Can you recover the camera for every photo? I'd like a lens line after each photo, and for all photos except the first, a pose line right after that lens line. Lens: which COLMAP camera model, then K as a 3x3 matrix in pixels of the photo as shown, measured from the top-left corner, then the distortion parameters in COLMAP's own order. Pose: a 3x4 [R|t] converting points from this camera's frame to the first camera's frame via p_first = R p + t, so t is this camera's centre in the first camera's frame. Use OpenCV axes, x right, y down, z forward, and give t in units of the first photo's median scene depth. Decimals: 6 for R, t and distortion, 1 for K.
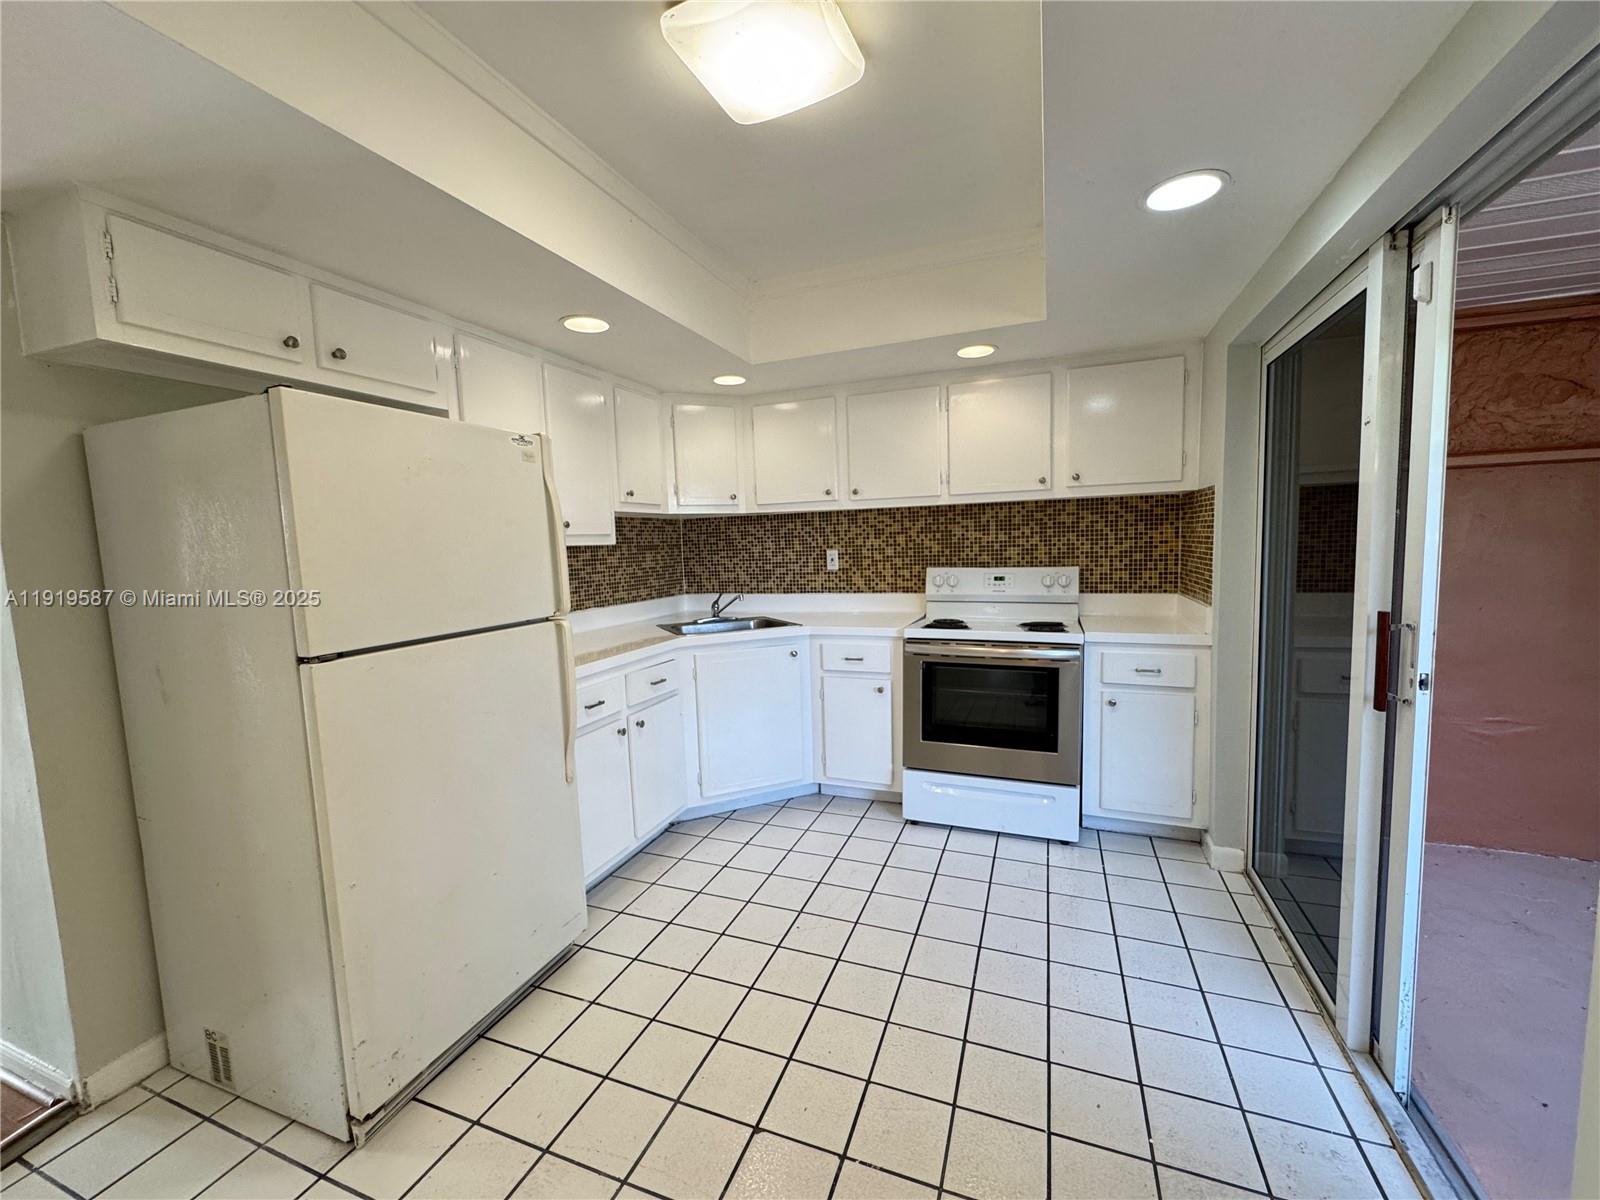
lens RADIAL K [[643.1, 0, 803.0], [0, 643.1, 605.0], [0, 0, 1]] dist [0.000845, -0.000153]
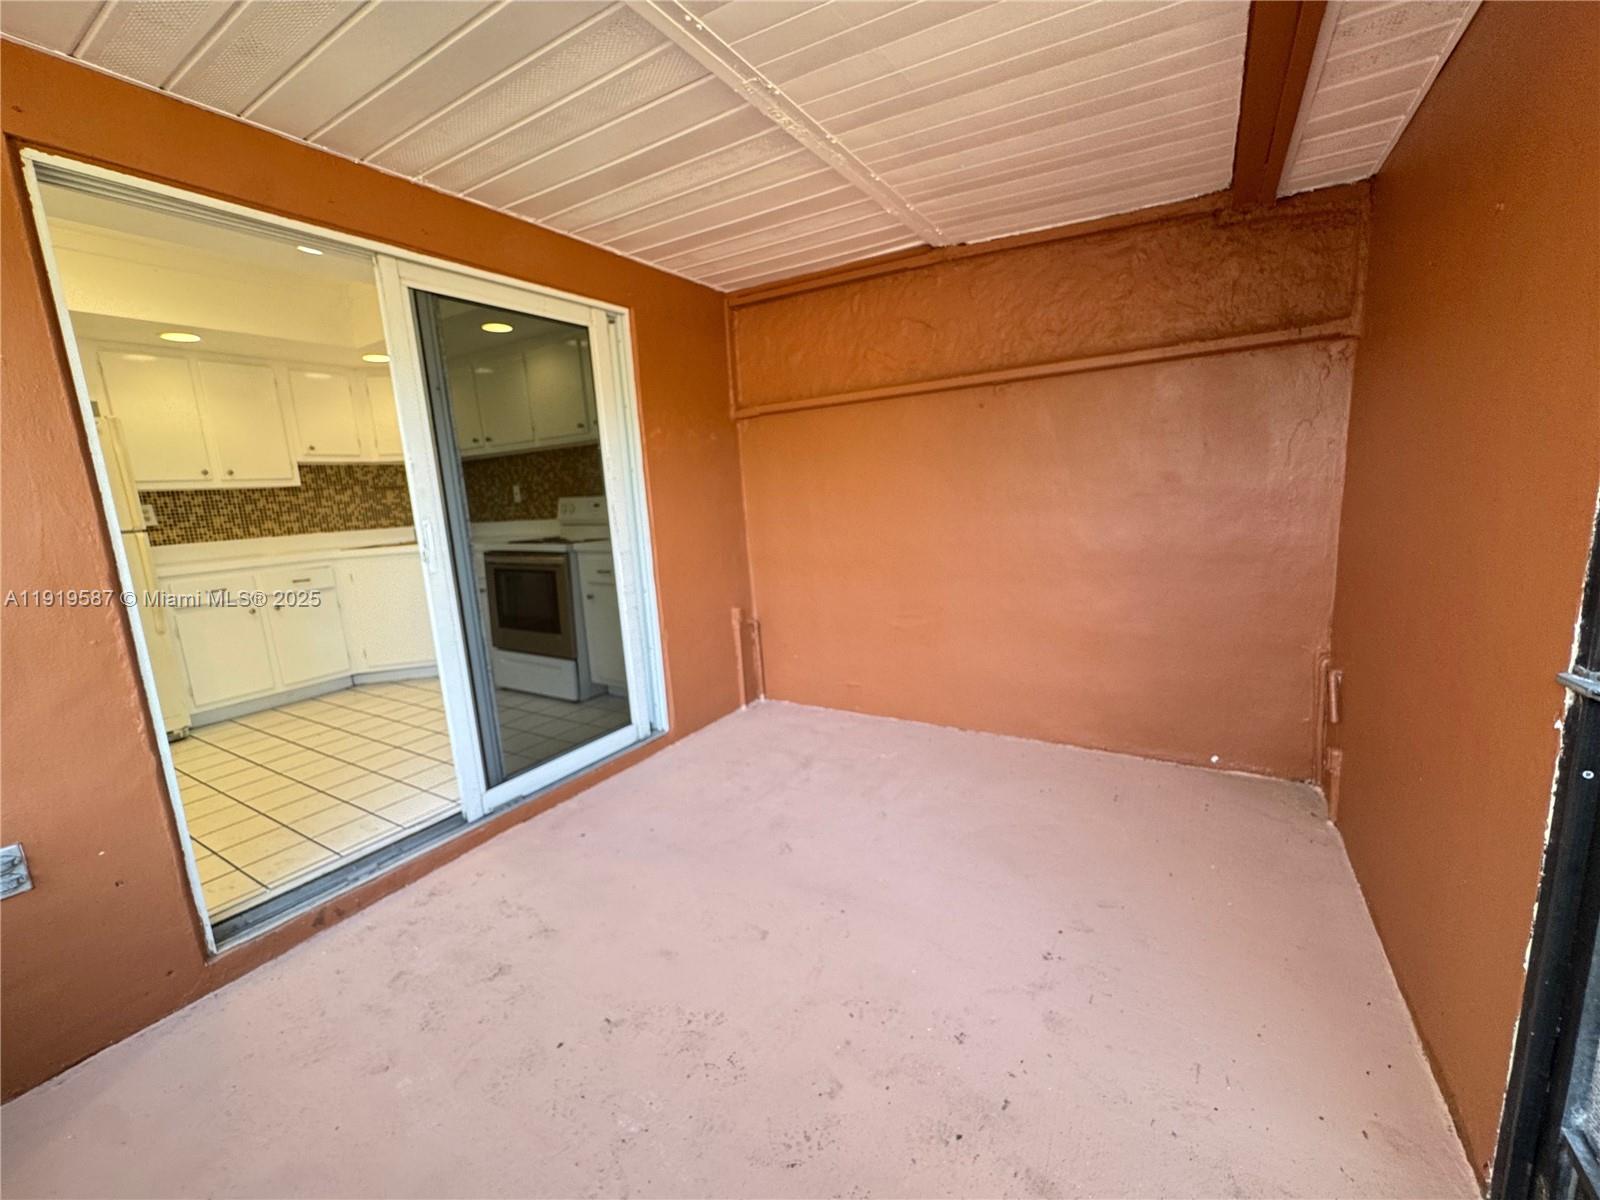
lens RADIAL K [[643.1, 0, 792.1], [0, 643.1, 597.5], [0, 0, 1]] dist [0.000845, -0.000153]
pose [[0.983360, 0.005272, -0.181590, 0.929744], [0.009224, 0.996841, 0.078890, 0.043954], [0.181432, -0.079253, 0.980205, -0.178327]]
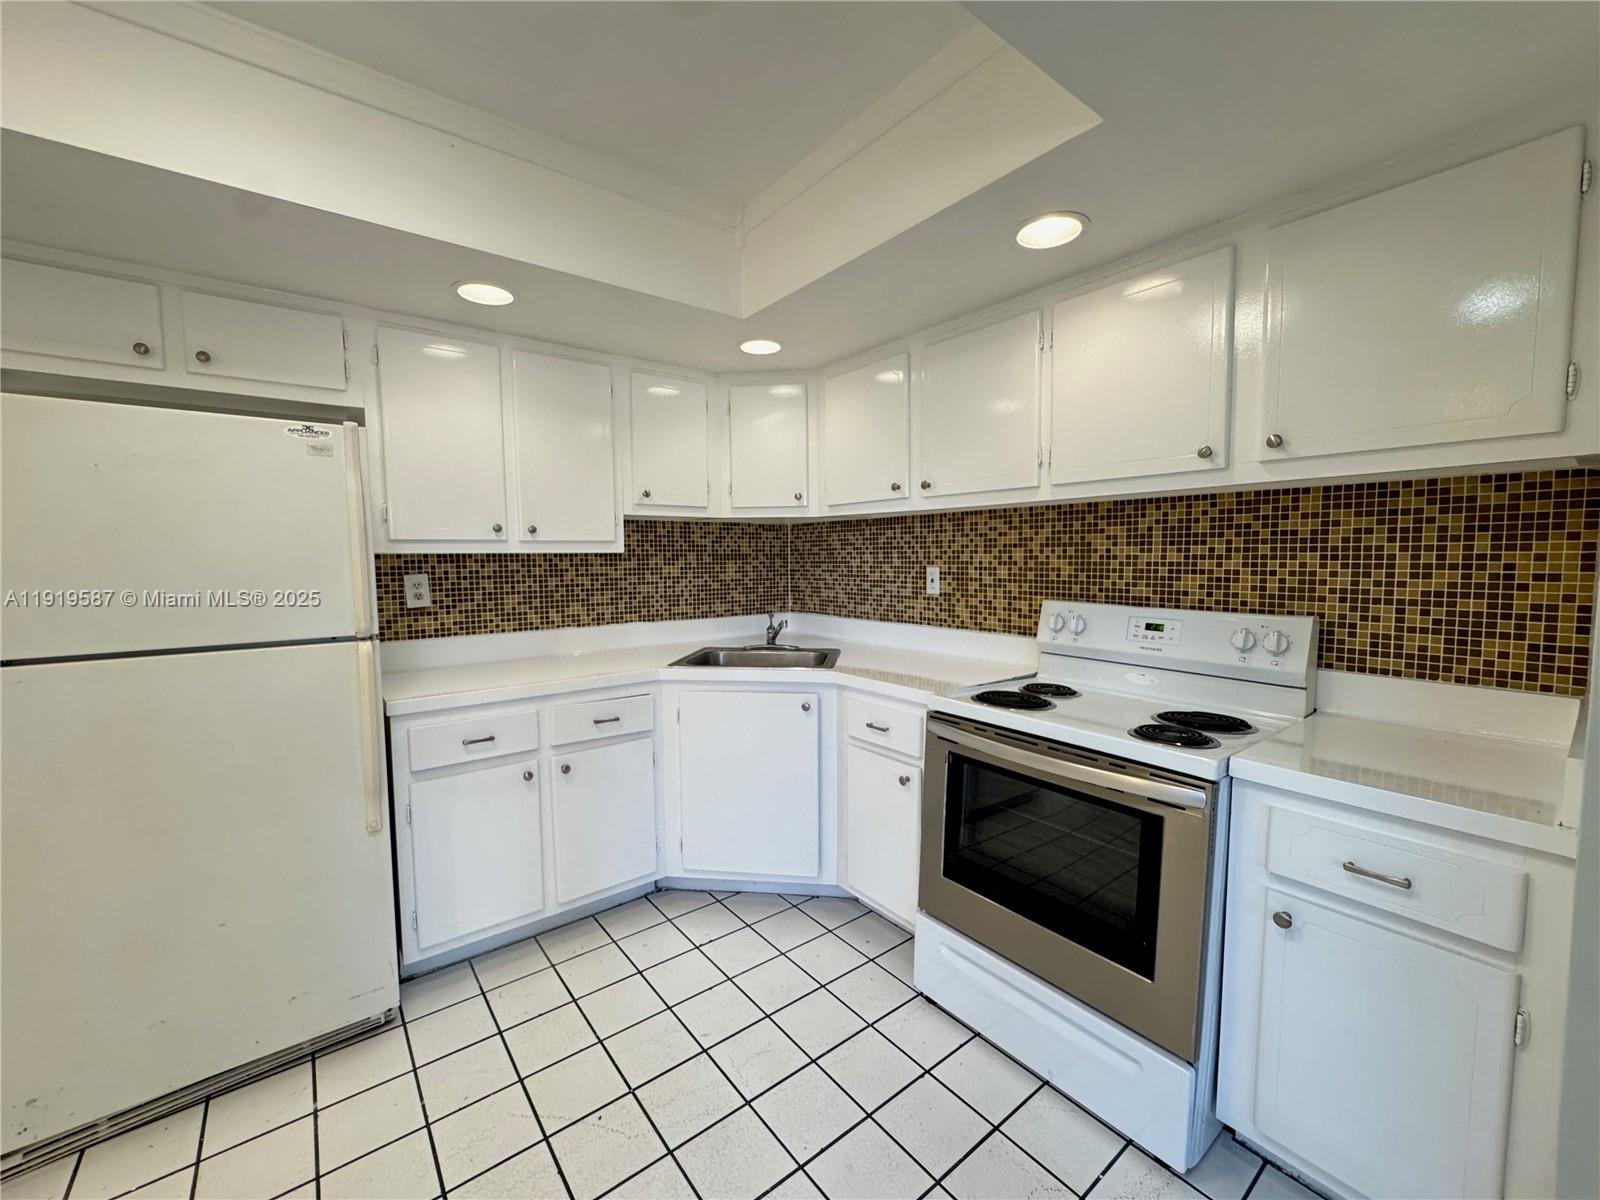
lens RADIAL K [[643.1, 0, 799.4], [0, 643.1, 603.7], [0, 0, 1]] dist [0.000845, -0.000153]
pose [[0.857751, 0.065301, -0.509901, 0.333079], [-0.071385, 0.997419, 0.007651, -0.044764], [0.509085, 0.029836, 0.860199, 0.342427]]
